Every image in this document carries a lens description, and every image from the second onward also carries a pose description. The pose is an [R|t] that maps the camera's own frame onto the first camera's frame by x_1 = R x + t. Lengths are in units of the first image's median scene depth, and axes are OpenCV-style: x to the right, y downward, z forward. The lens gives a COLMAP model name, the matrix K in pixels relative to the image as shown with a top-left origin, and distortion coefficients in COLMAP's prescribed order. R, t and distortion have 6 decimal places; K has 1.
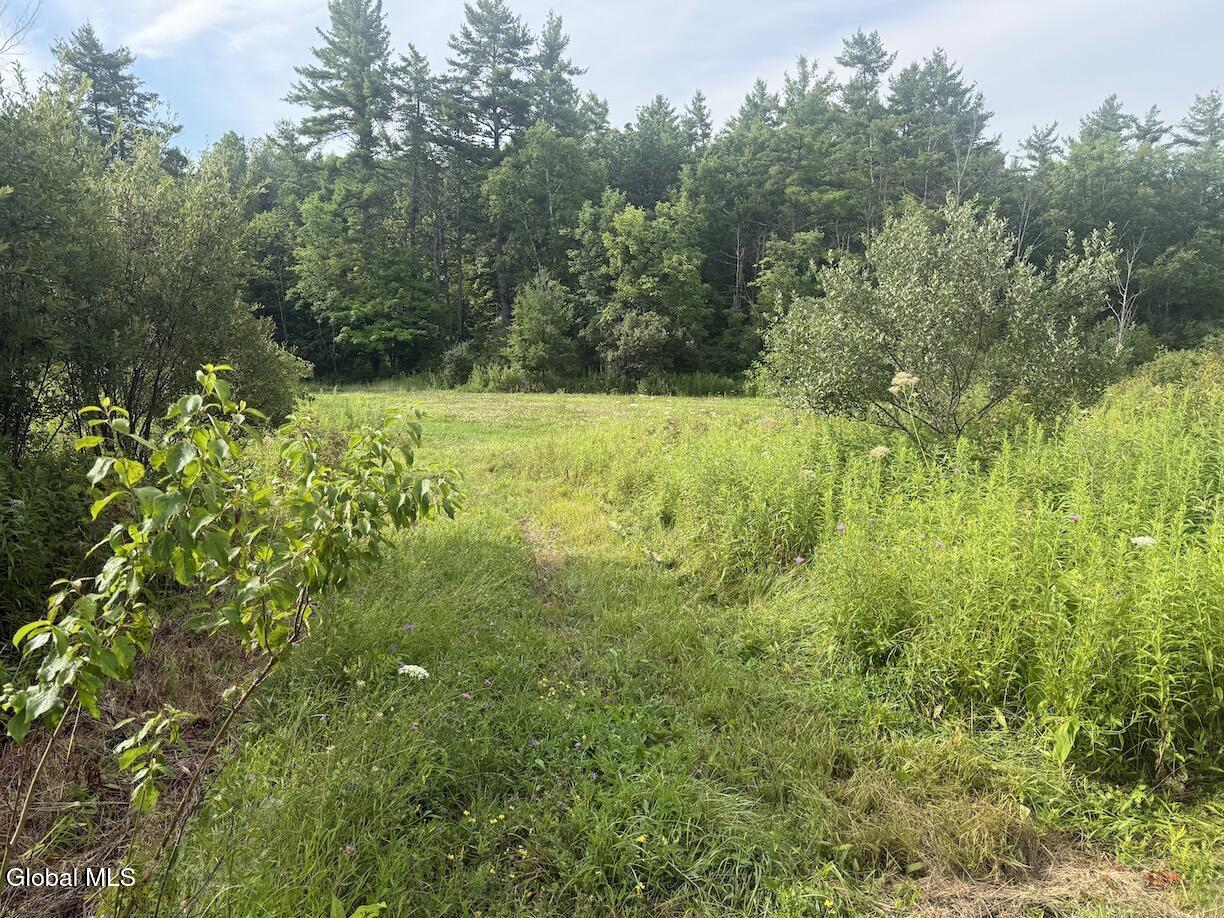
lens RADIAL K [[876.9, 0, 613.7], [0, 876.9, 467.8], [0, 0, 1]] dist [0.116721, -0.154863]
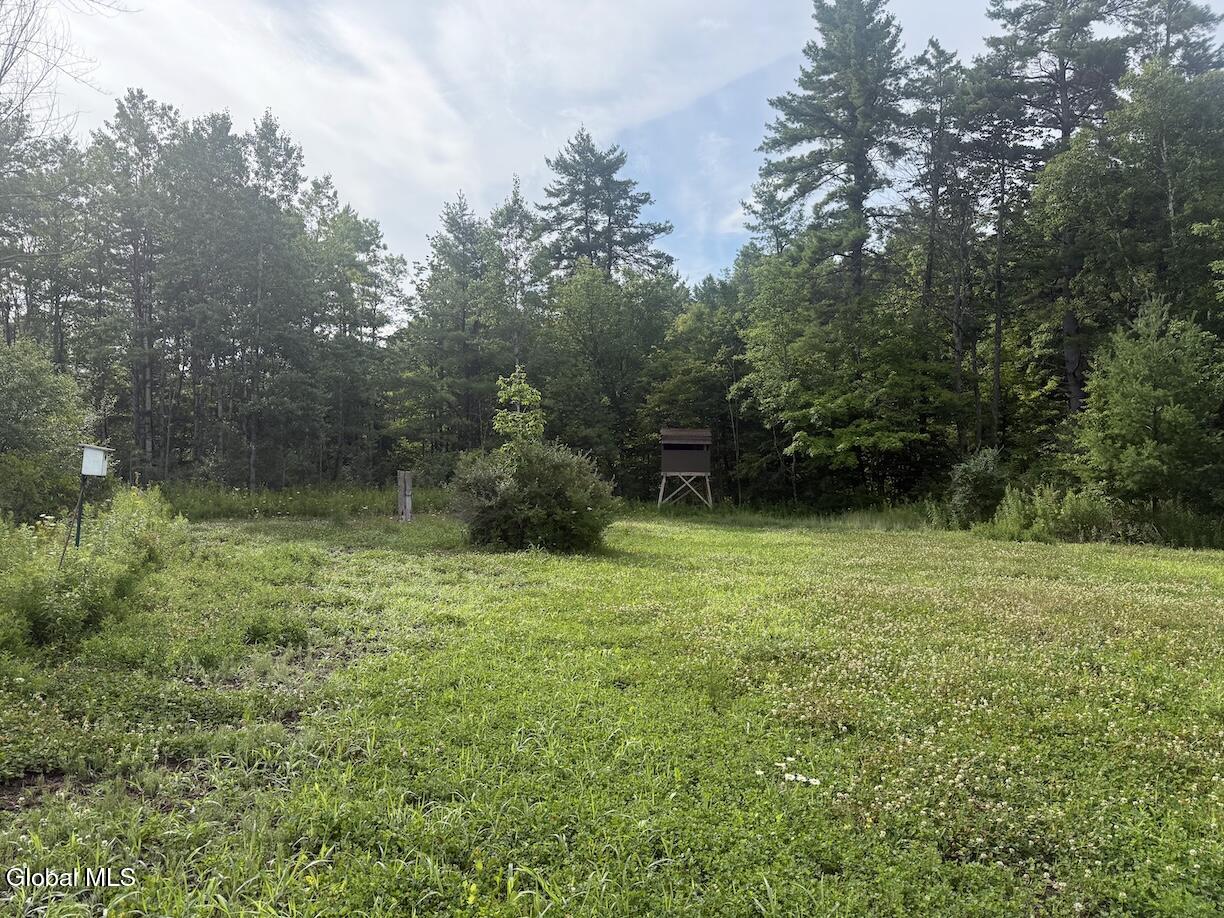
lens RADIAL K [[876.9, 0, 613.7], [0, 876.9, 467.8], [0, 0, 1]] dist [0.116721, -0.154863]
pose [[0.819996, -0.010575, -0.572272, -0.037352], [-0.070102, 0.990447, -0.118749, -0.042539], [0.568061, 0.137491, 0.811420, 0.377848]]
